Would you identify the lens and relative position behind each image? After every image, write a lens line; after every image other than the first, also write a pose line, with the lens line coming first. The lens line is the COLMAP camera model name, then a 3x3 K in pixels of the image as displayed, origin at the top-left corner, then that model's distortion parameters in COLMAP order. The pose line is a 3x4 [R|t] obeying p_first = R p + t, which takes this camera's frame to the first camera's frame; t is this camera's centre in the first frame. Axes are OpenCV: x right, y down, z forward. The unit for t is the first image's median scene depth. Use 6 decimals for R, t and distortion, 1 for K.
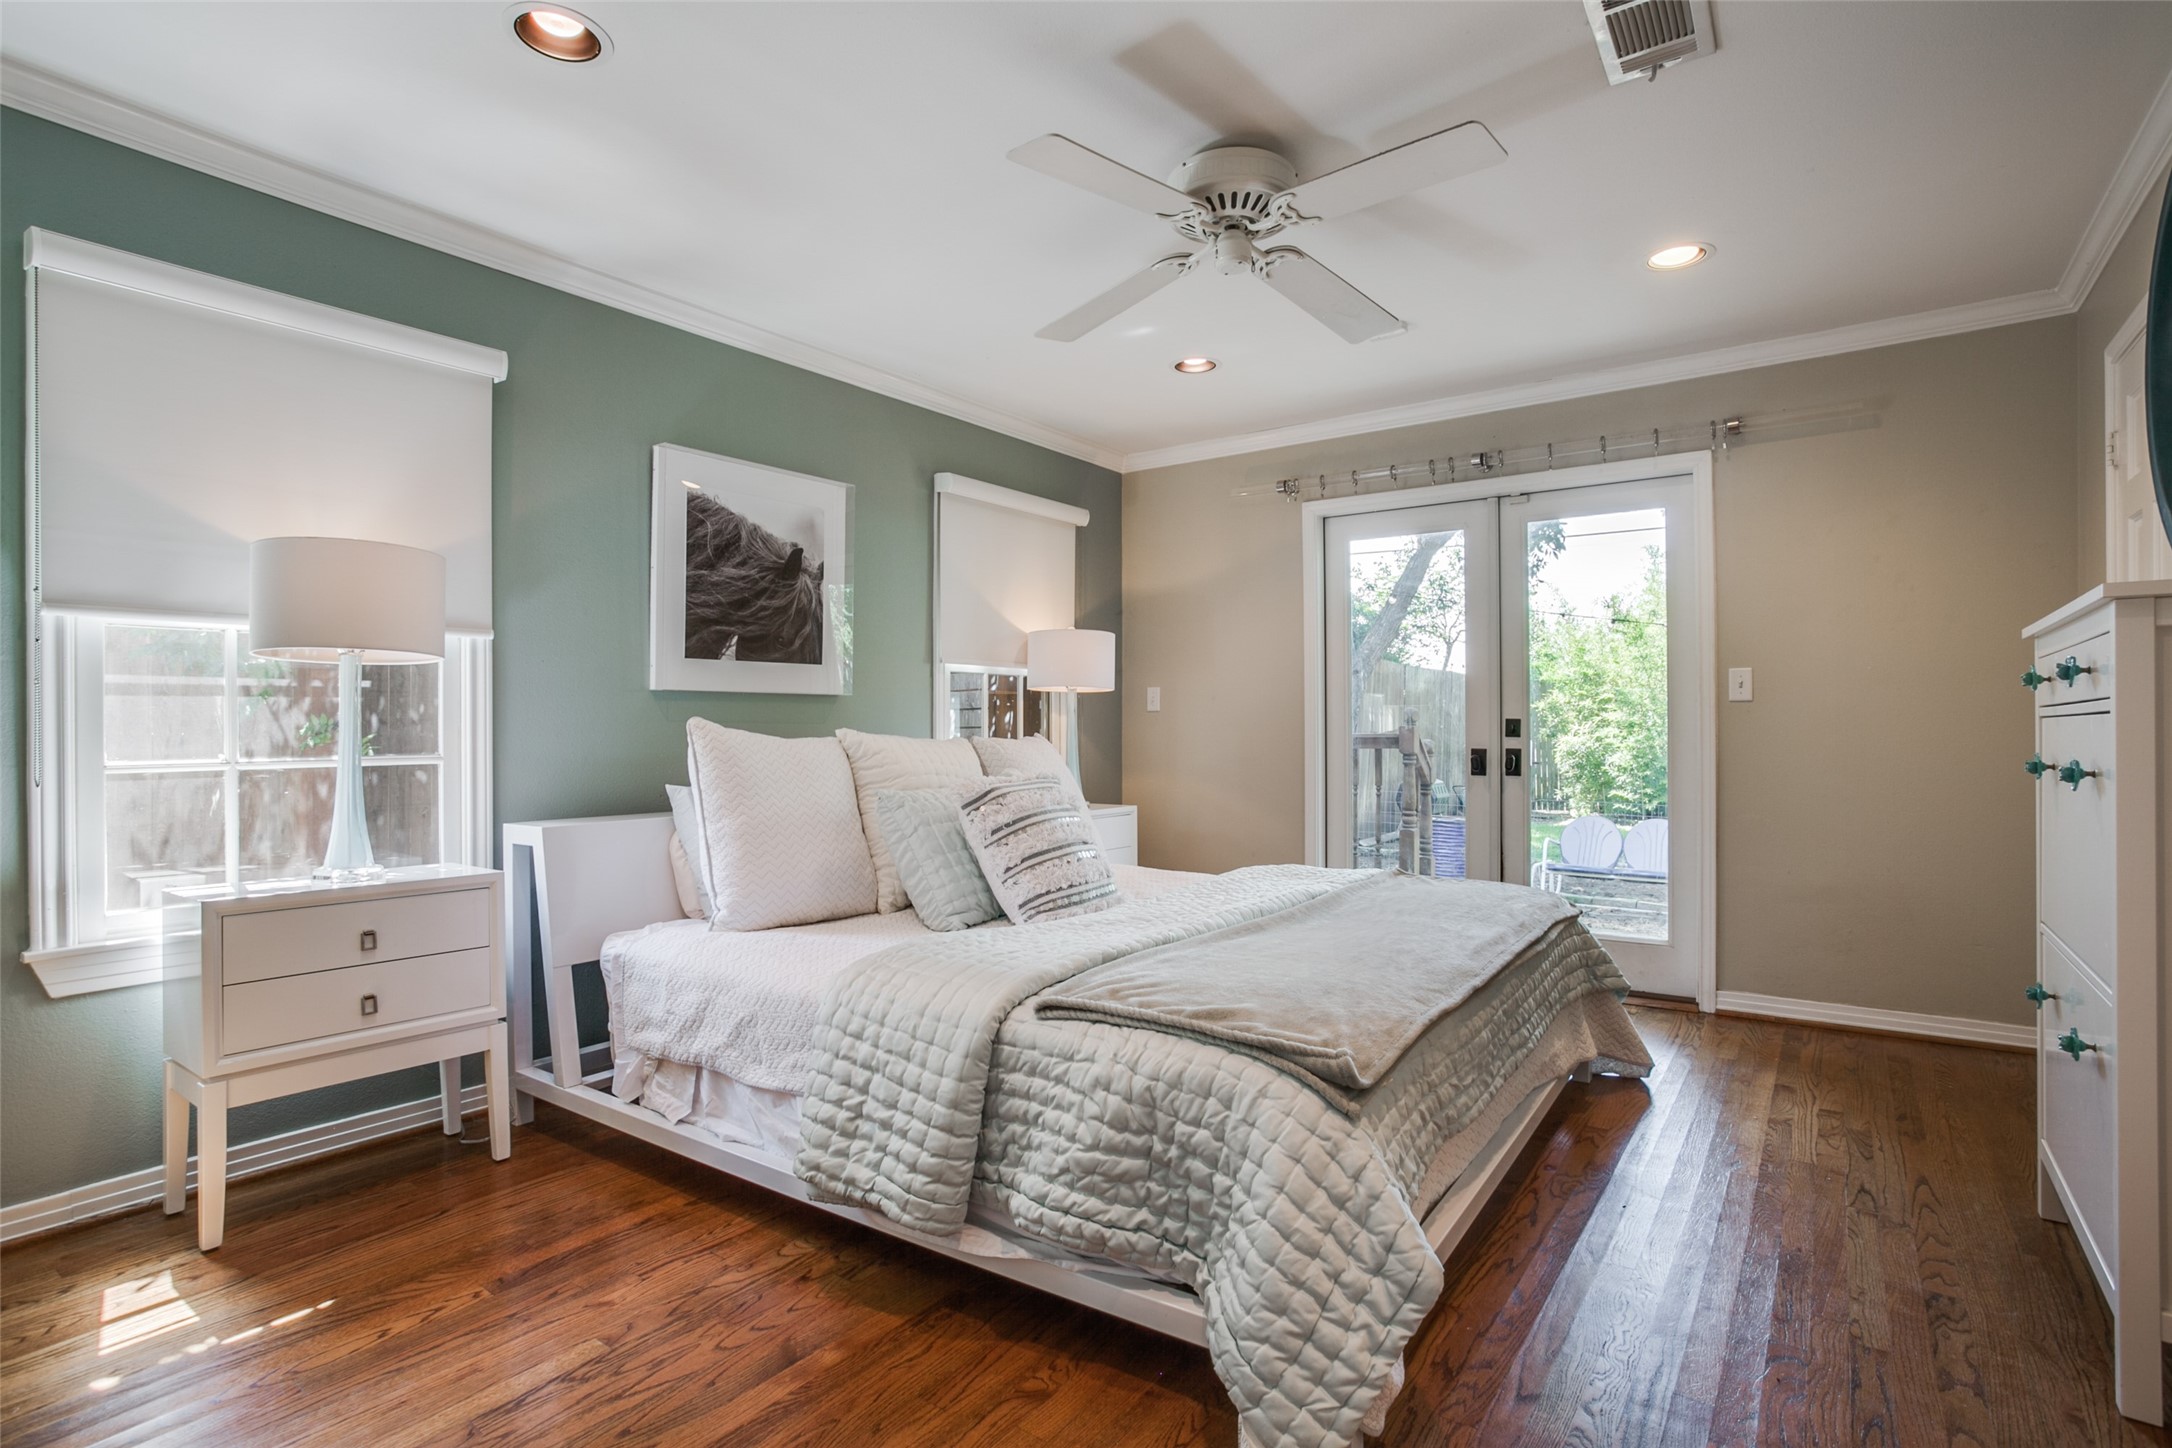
lens RADIAL K [[1084.2, 0, 1095.3], [0, 1084.2, 732.7], [0, 0, 1]] dist [0.005679, 0.005936]
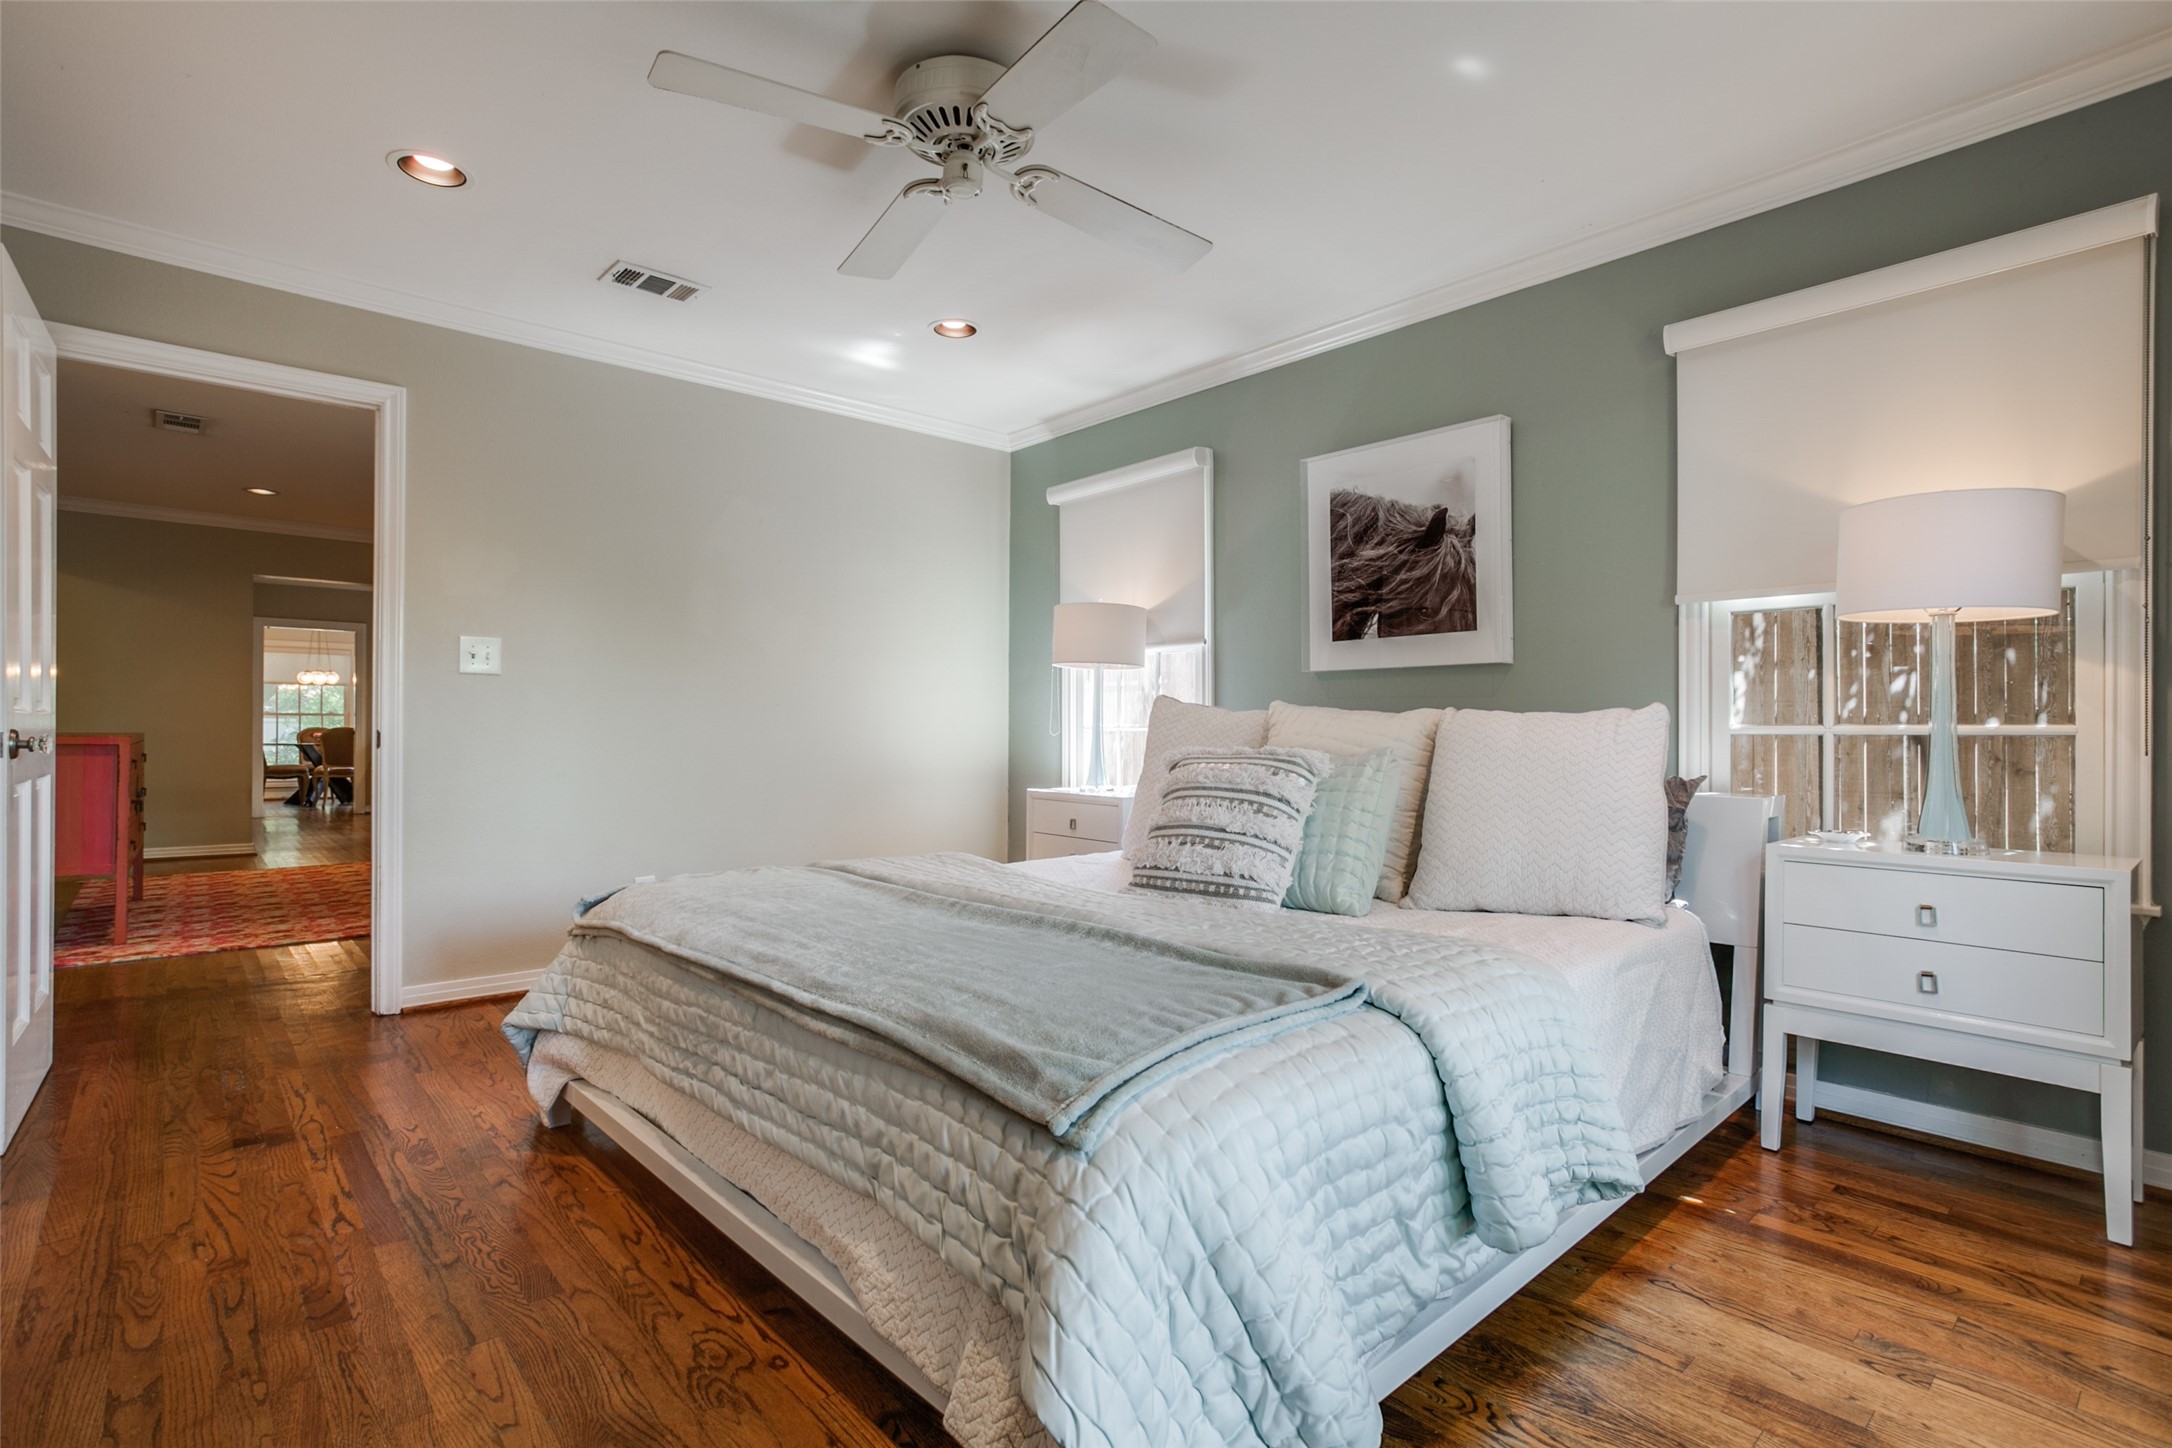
lens RADIAL K [[1023.1, 0, 1087.5], [0, 1023.1, 705.1], [0, 0, 1]] dist [-0.005488, -0.000086]
pose [[-0.221017, 0.010547, -0.975213, 0.667538], [0.010670, 0.999908, 0.008396, -0.013503], [0.975212, -0.008550, -0.221109, 0.924957]]
